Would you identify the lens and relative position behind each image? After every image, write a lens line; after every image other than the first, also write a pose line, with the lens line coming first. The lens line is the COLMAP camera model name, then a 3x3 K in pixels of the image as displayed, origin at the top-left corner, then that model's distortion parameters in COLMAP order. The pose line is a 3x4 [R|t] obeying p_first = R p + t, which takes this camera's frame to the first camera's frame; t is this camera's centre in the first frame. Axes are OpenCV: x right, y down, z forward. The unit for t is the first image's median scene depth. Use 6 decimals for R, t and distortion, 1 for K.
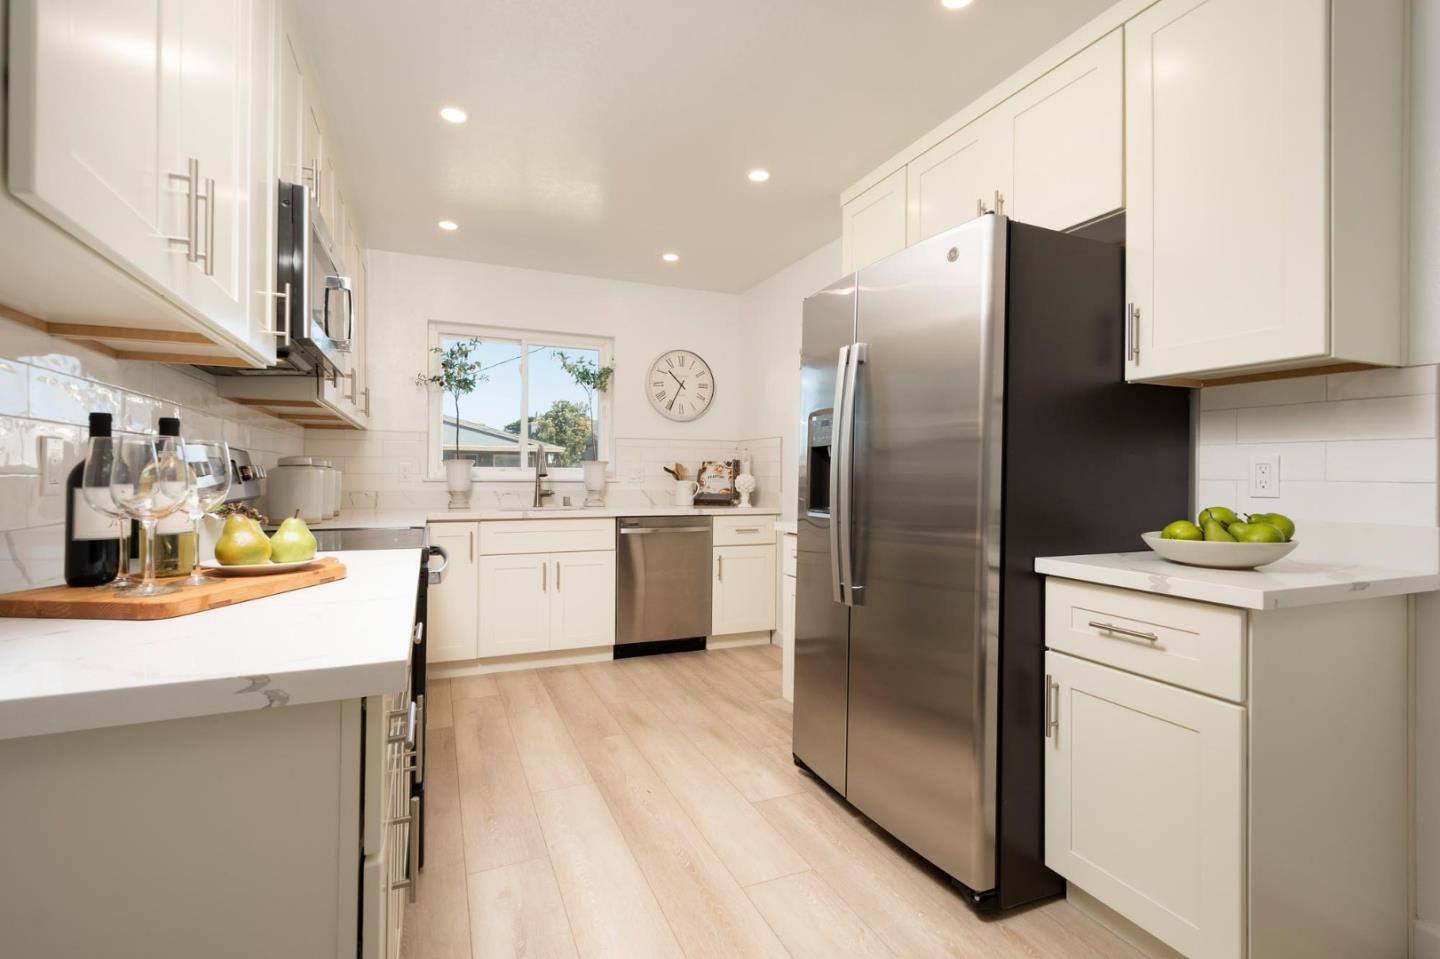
lens RADIAL K [[665.9, 0, 720.0], [0, 665.9, 479.5], [0, 0, 1]] dist [-0.002097, -0.000173]
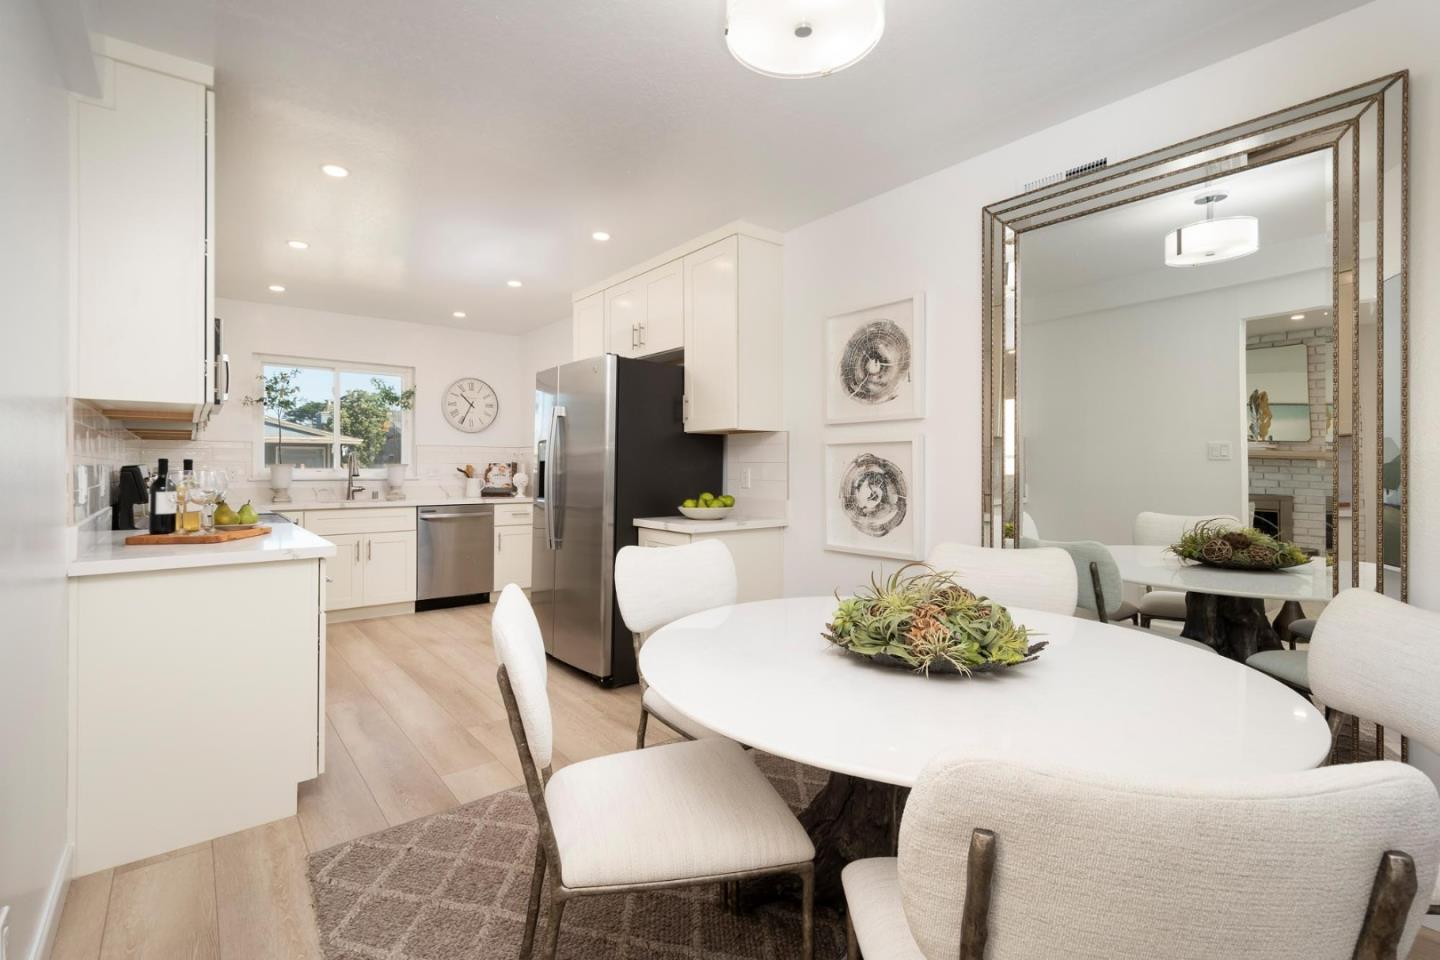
lens RADIAL K [[636.5, 0, 719.8], [0, 636.5, 473.6], [0, 0, 1]] dist [0.000587, 0.000110]
pose [[0.959928, -0.004846, 0.280205, 0.065533], [0.003979, 0.999985, 0.003663, -0.010854], [-0.280218, -0.002401, 0.959933, -0.370334]]
